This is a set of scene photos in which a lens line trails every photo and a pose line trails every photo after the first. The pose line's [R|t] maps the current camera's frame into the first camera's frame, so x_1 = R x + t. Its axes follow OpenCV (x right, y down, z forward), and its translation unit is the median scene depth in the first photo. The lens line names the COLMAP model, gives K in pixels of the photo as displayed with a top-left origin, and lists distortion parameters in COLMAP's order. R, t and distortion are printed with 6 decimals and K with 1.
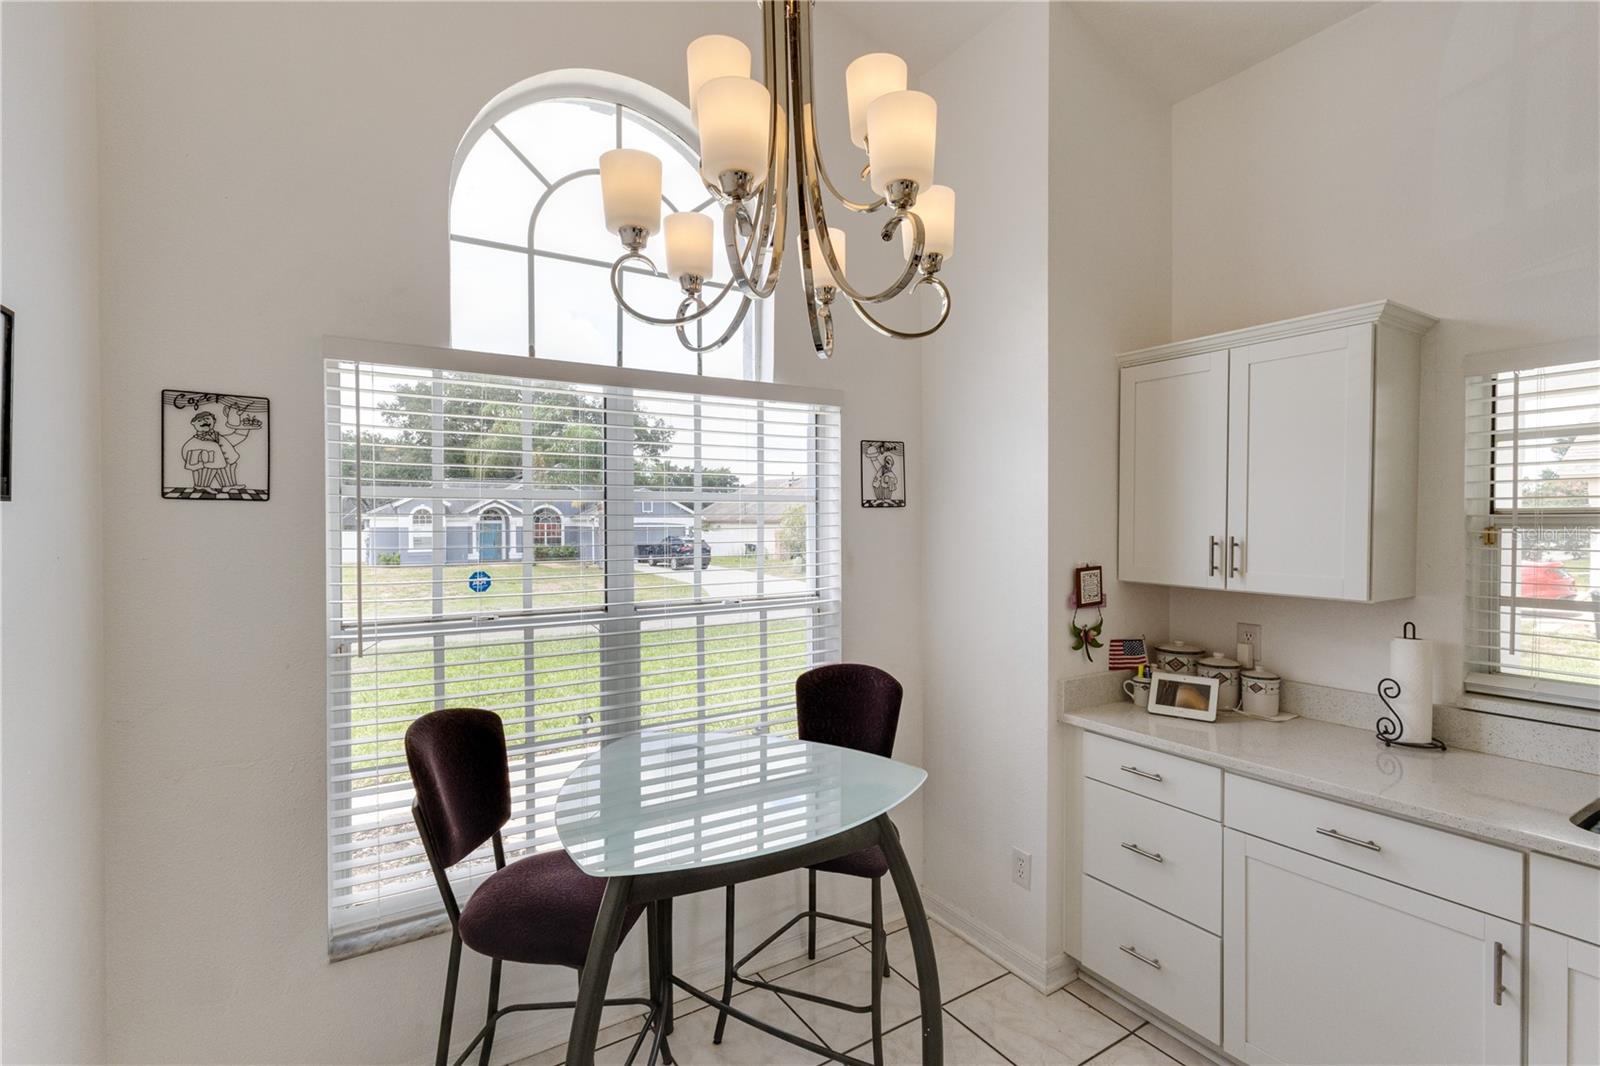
lens RADIAL K [[745.2, 0, 793.0], [0, 745.2, 535.3], [0, 0, 1]] dist [0.008443, 0.001334]
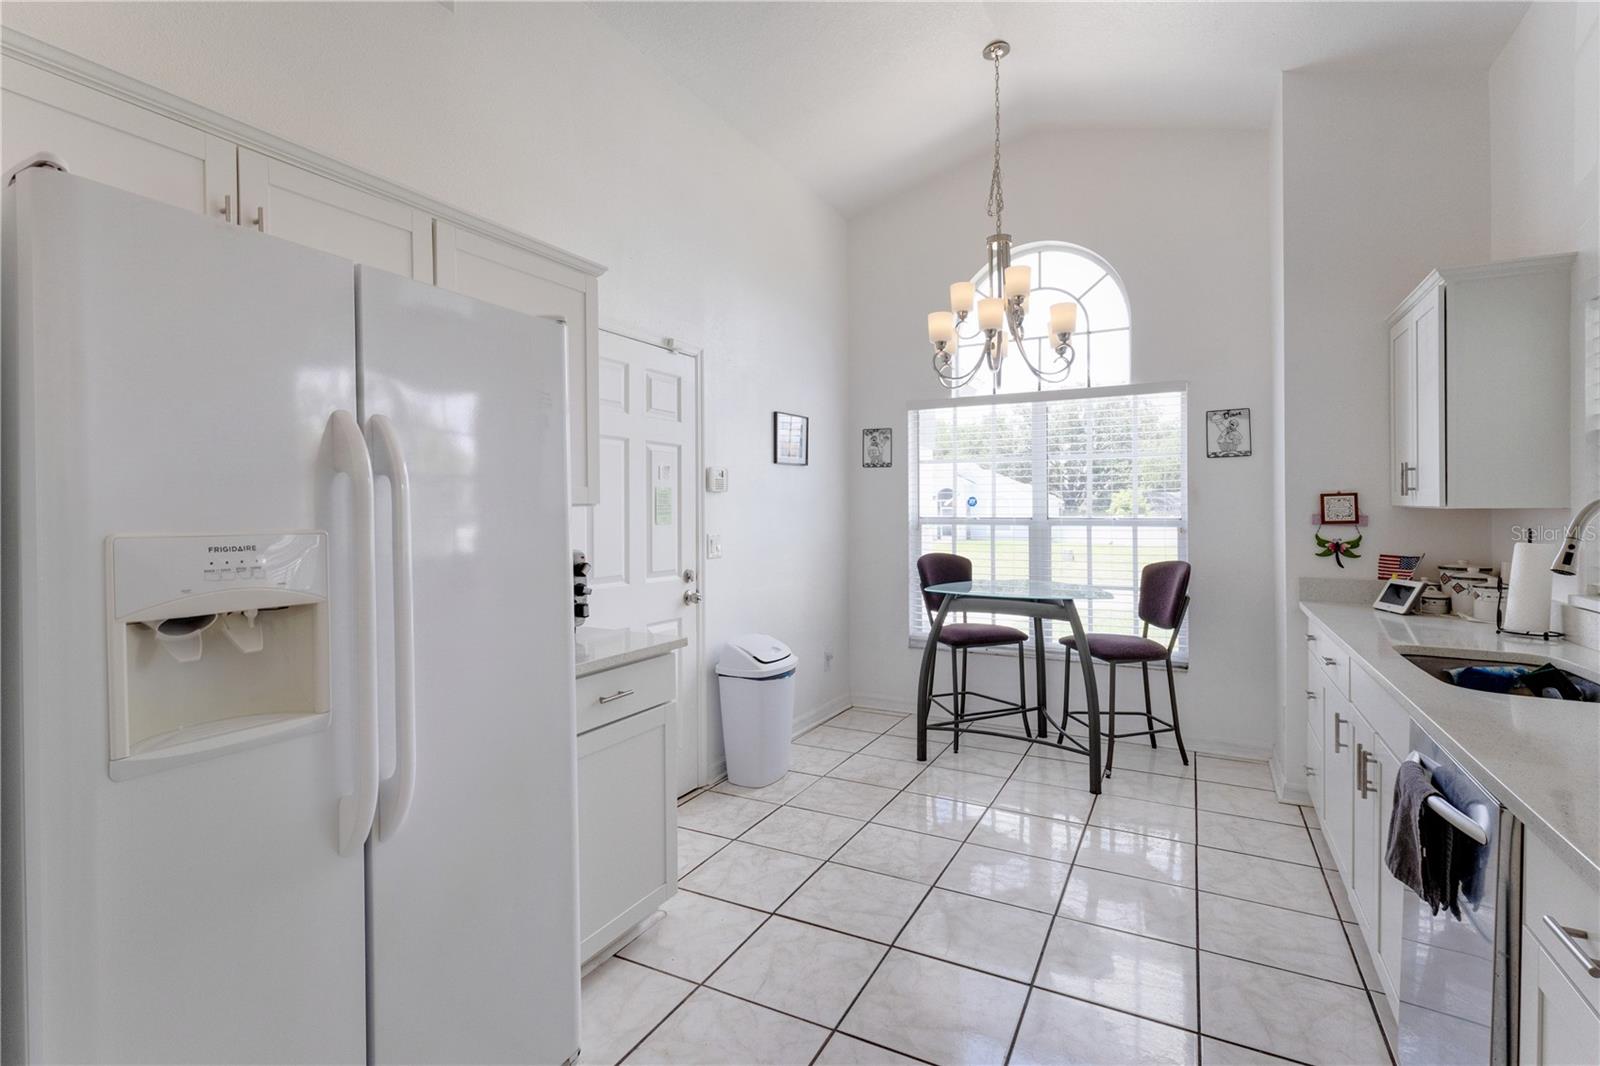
lens RADIAL K [[745.2, 0, 795.9], [0, 745.2, 518.2], [0, 0, 1]] dist [0.008443, 0.001334]
pose [[0.503719, 0.011316, -0.863793, 1.051327], [-0.018066, 0.999834, 0.002563, 0.100005], [0.863679, 0.014314, 0.503840, -0.457904]]
